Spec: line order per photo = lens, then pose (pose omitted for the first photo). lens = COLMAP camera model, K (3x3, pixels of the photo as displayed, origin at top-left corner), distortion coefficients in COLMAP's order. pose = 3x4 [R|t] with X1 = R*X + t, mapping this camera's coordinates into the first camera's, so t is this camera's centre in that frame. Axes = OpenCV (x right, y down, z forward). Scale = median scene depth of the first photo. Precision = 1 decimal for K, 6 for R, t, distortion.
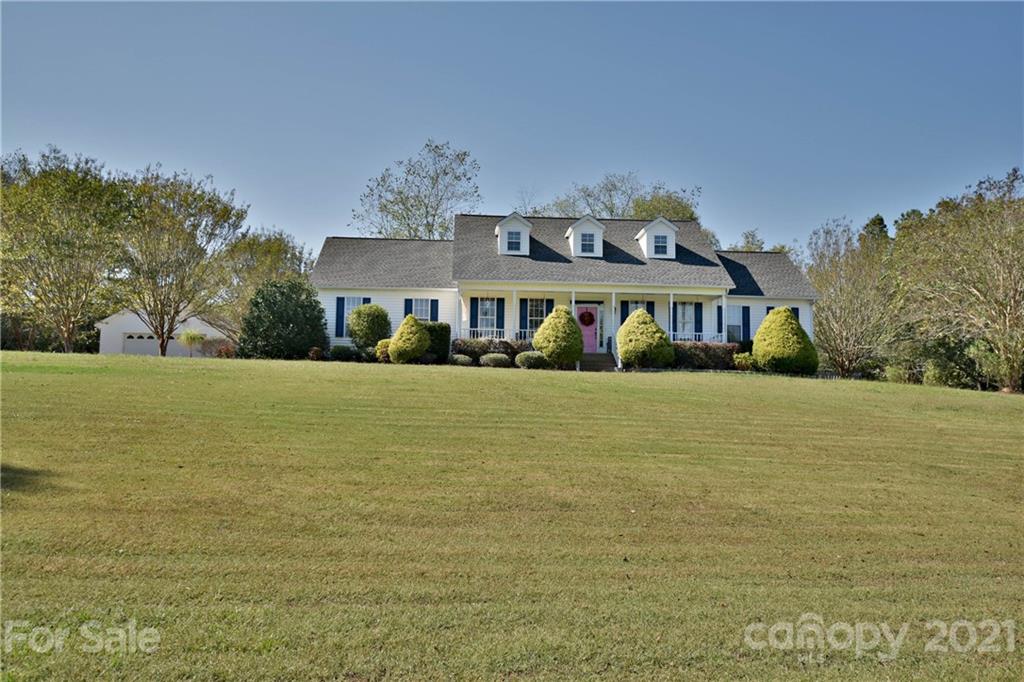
lens RADIAL K [[827.2, 0, 510.0], [0, 827.2, 341.8], [0, 0, 1]] dist [0.052114, 0.006914]
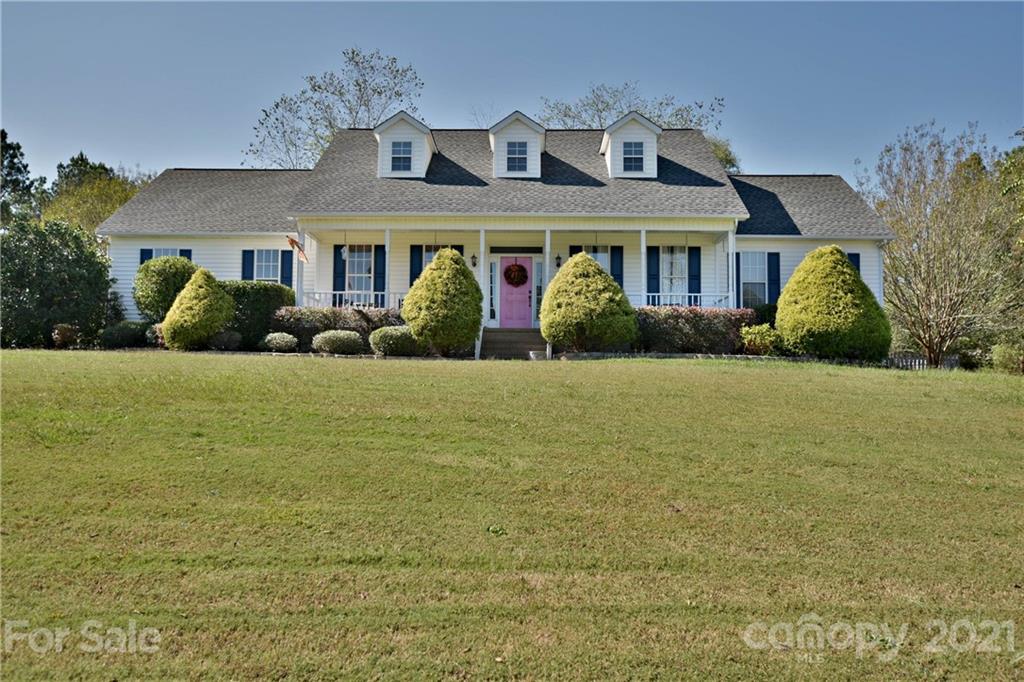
lens RADIAL K [[827.2, 0, 513.6], [0, 827.2, 339.7], [0, 0, 1]] dist [0.052114, 0.006914]
pose [[0.997240, -0.011137, -0.073404, 0.139142], [0.012416, 0.999778, 0.016999, 0.010943], [0.073198, -0.017863, 0.997157, 0.369966]]
